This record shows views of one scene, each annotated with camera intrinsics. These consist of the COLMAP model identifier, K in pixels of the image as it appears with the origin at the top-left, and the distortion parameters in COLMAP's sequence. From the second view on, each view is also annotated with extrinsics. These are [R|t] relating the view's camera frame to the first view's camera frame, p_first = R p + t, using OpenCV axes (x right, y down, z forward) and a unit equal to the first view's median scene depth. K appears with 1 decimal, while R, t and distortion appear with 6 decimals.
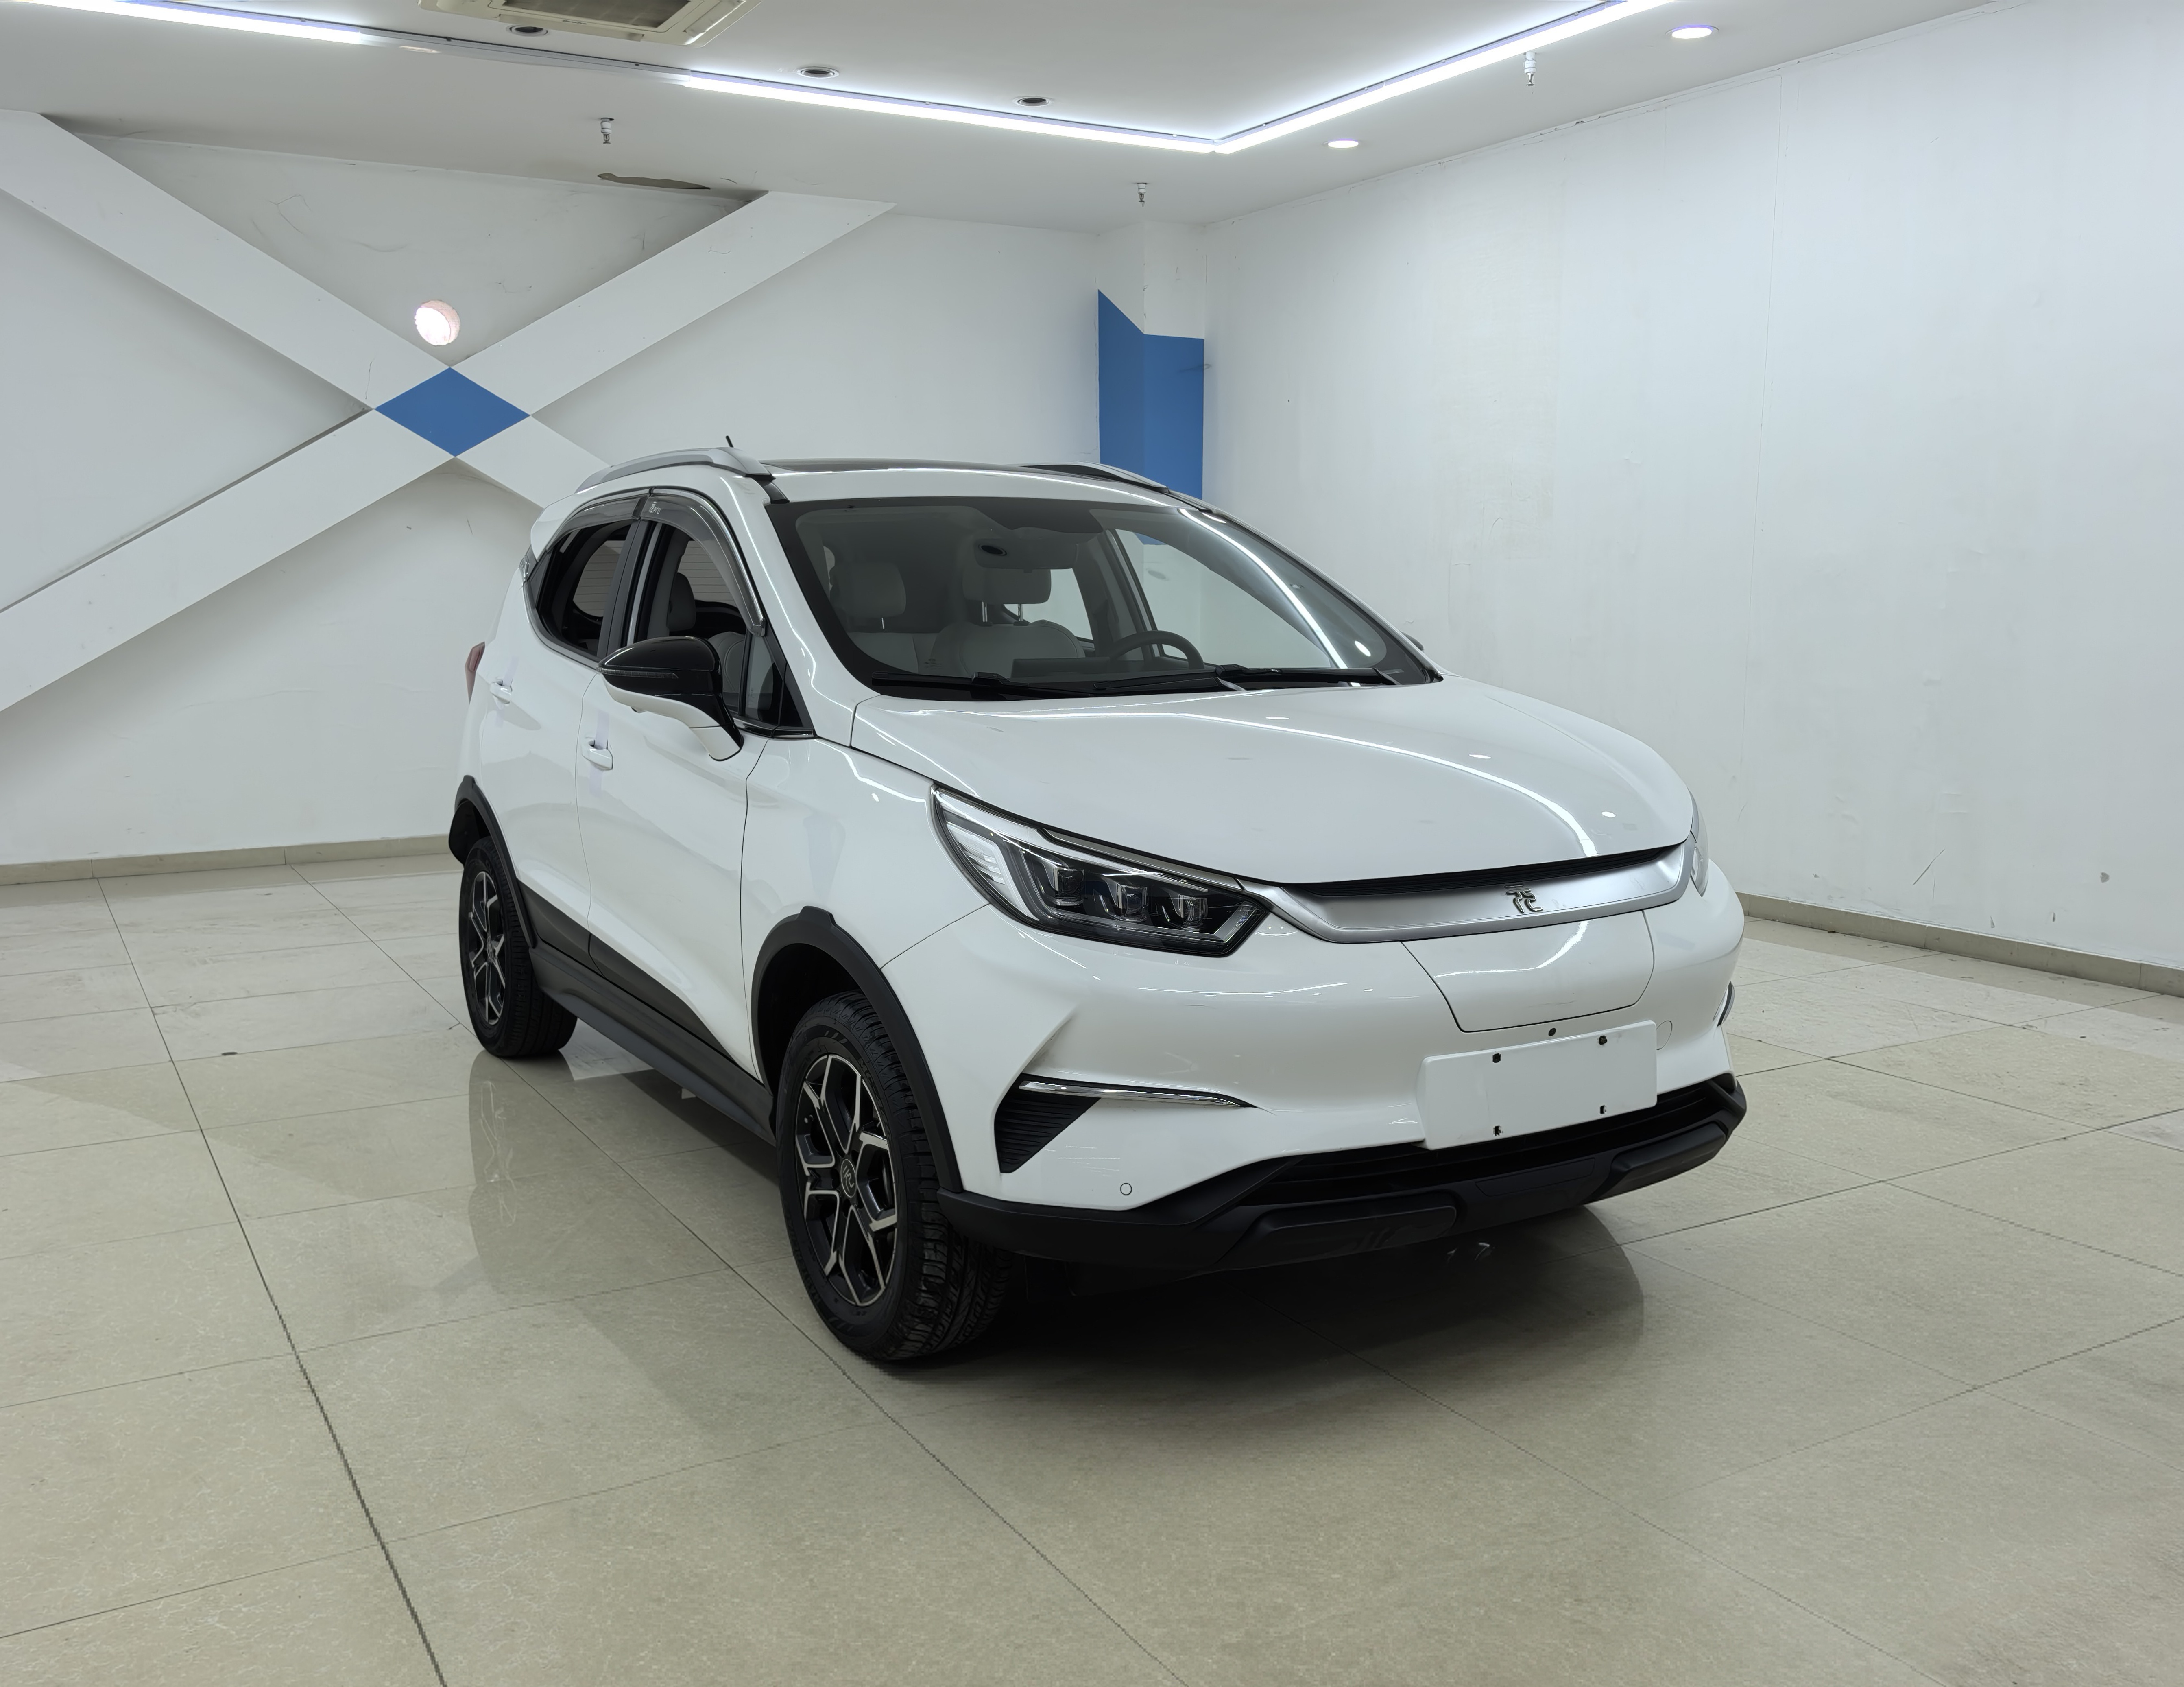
lens RADIAL K [[1915.8, 0, 1088.7], [0, 1915.8, 846.8], [0, 0, 1]] dist [0.027227, -0.004379]
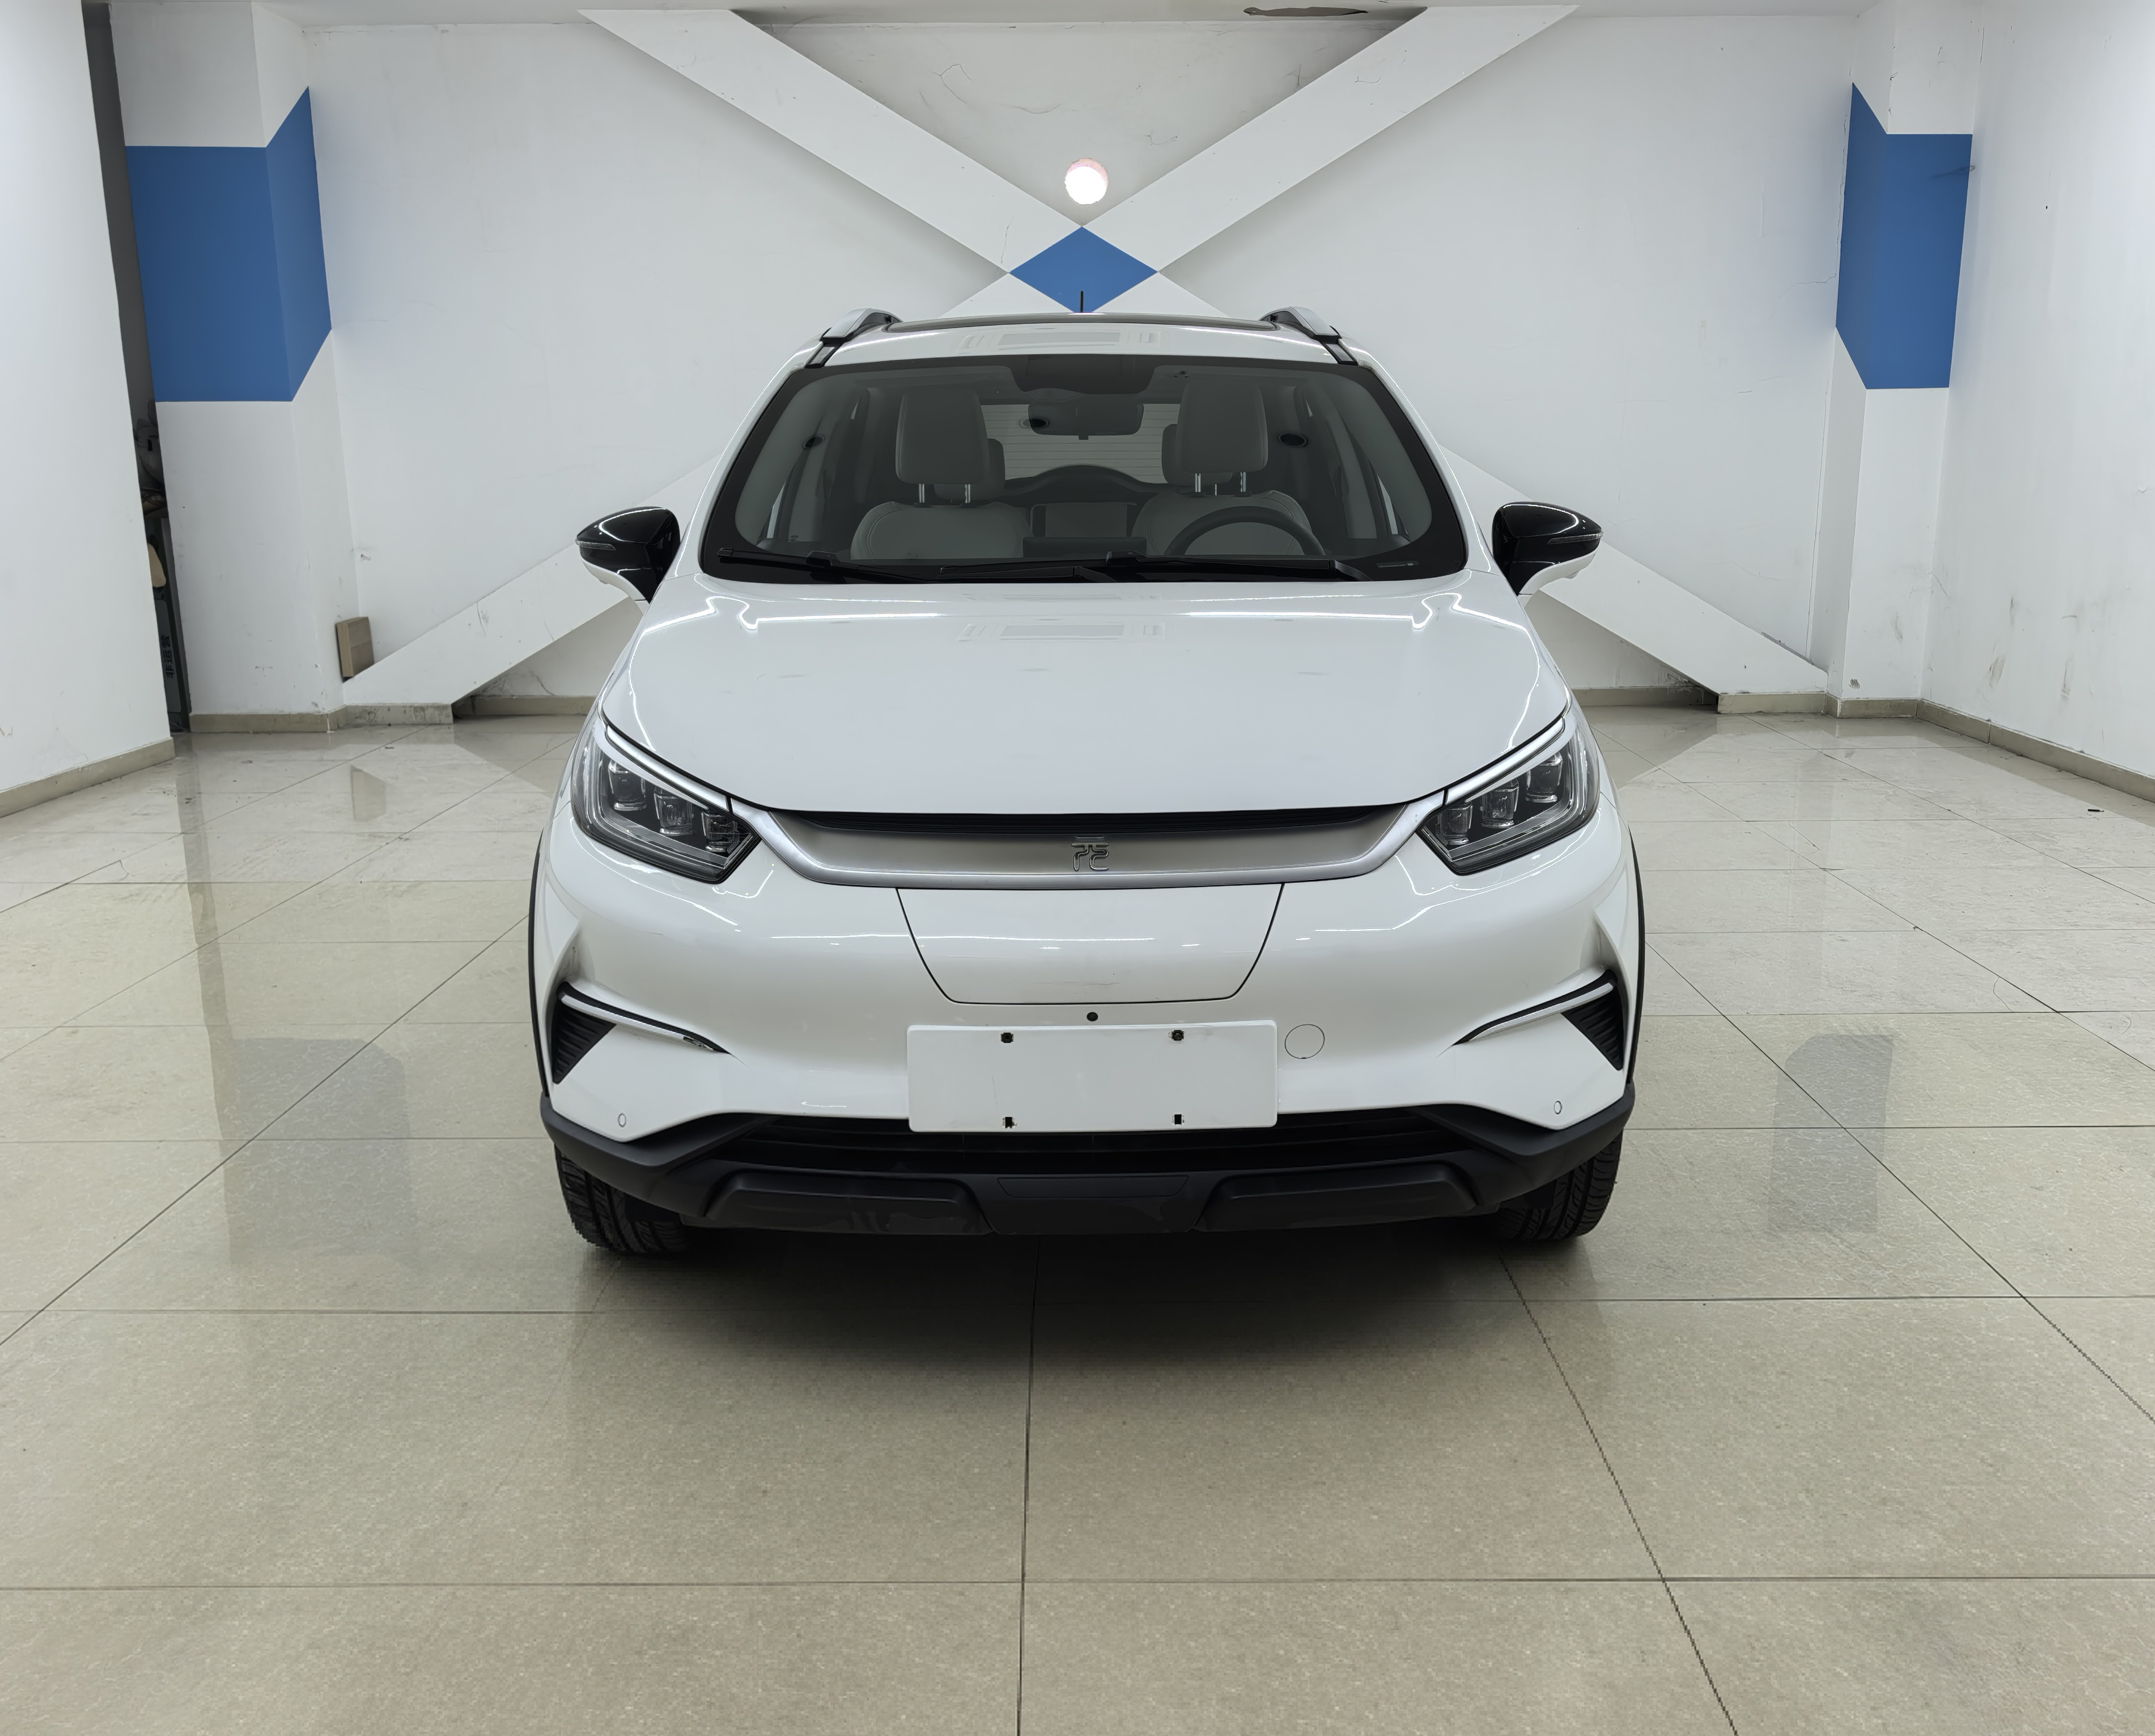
lens RADIAL K [[1969.1, 0, 1080.2], [0, 1969.1, 857.6], [0, 0, 1]] dist [0.052619, -0.003377]
pose [[0.873636, 0.102245, -0.475717, 0.622127], [-0.067178, 0.993656, 0.090194, -0.046946], [0.481921, -0.046839, 0.874962, 0.253100]]
